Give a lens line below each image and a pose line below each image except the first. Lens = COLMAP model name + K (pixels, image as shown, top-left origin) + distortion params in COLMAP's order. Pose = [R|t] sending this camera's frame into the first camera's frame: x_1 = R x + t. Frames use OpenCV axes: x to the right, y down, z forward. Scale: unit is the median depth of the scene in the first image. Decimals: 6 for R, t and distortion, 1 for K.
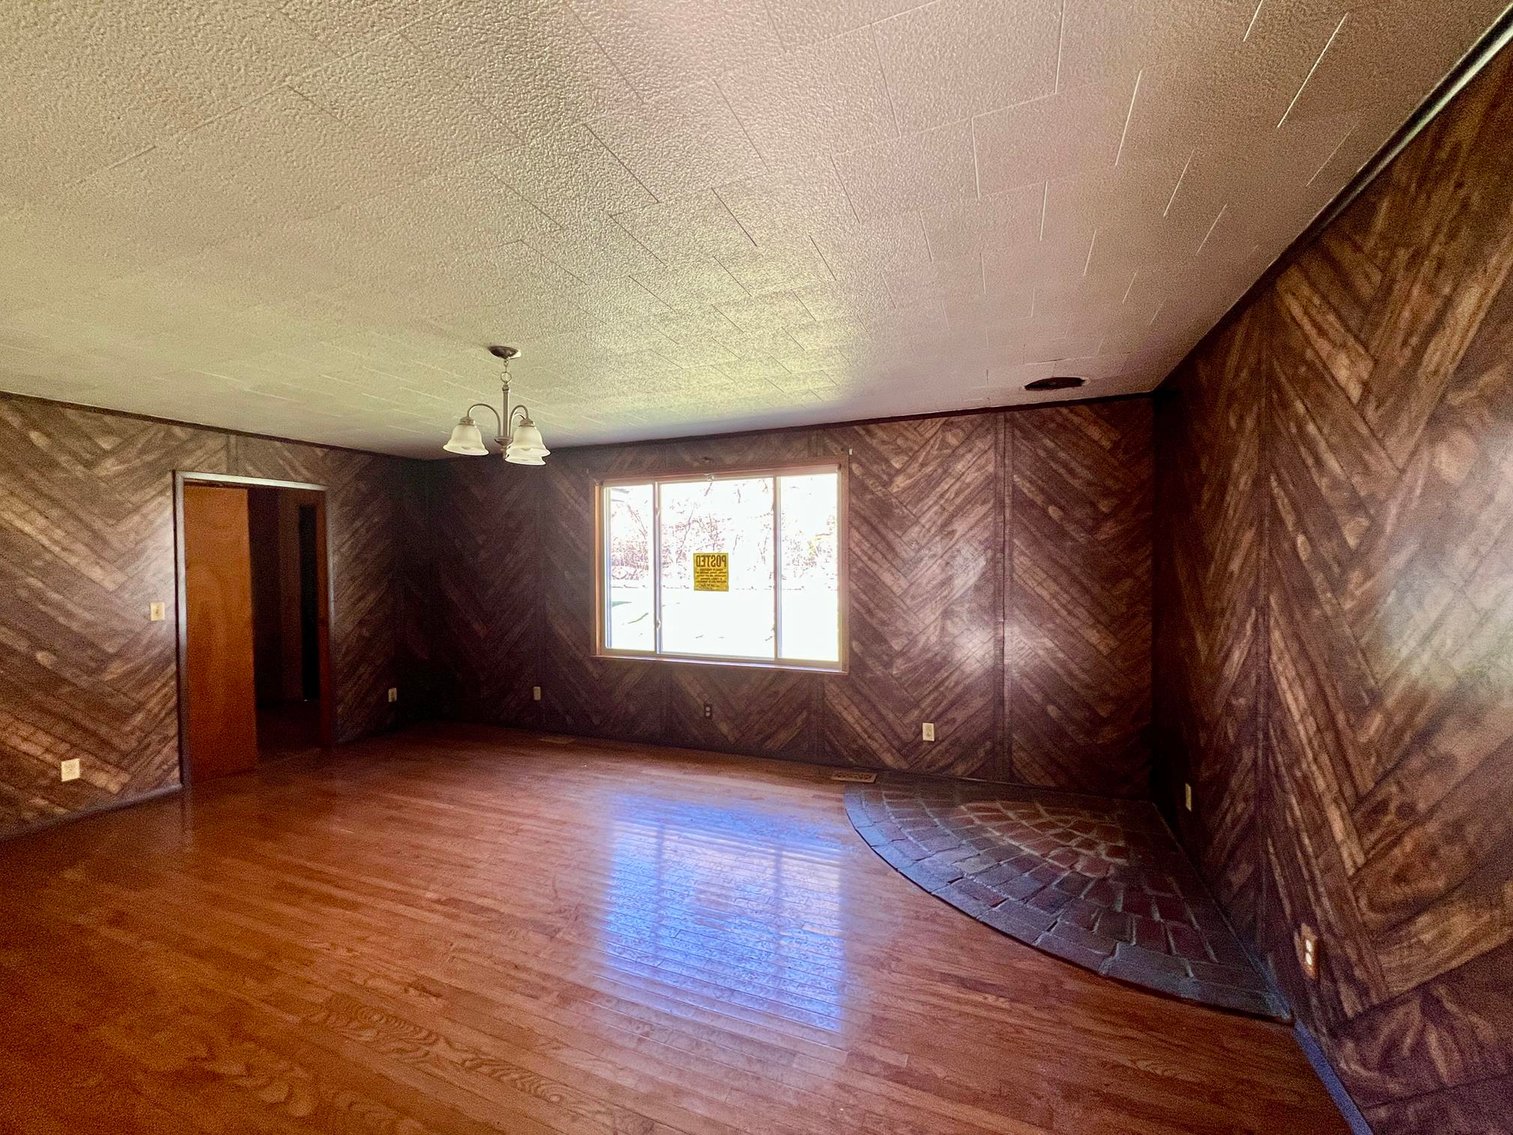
lens RADIAL K [[607.1, 0, 759.4], [0, 607.1, 572.4], [0, 0, 1]] dist [-0.001950, 0.000474]
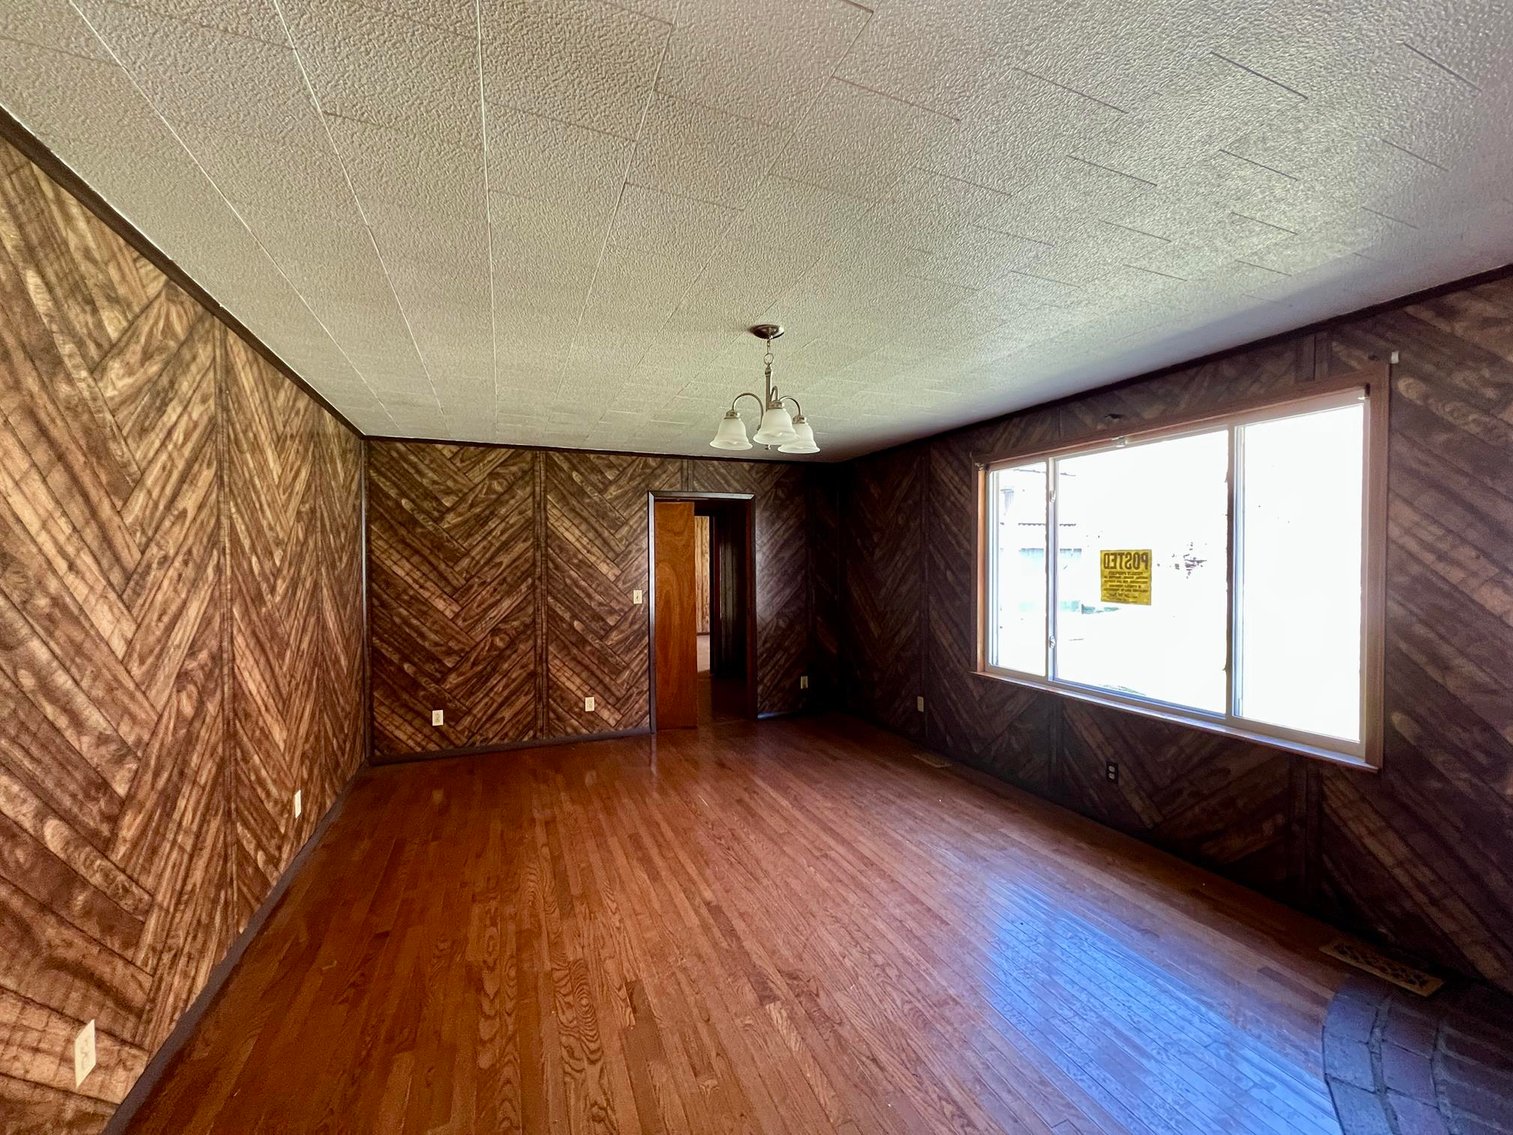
lens RADIAL K [[607.1, 0, 759.4], [0, 607.1, 572.4], [0, 0, 1]] dist [-0.001950, 0.000474]
pose [[0.698887, 0.017609, -0.715016, 0.144340], [-0.014186, 0.999842, 0.010757, -0.007789], [0.715092, 0.002626, 0.699026, 0.228319]]
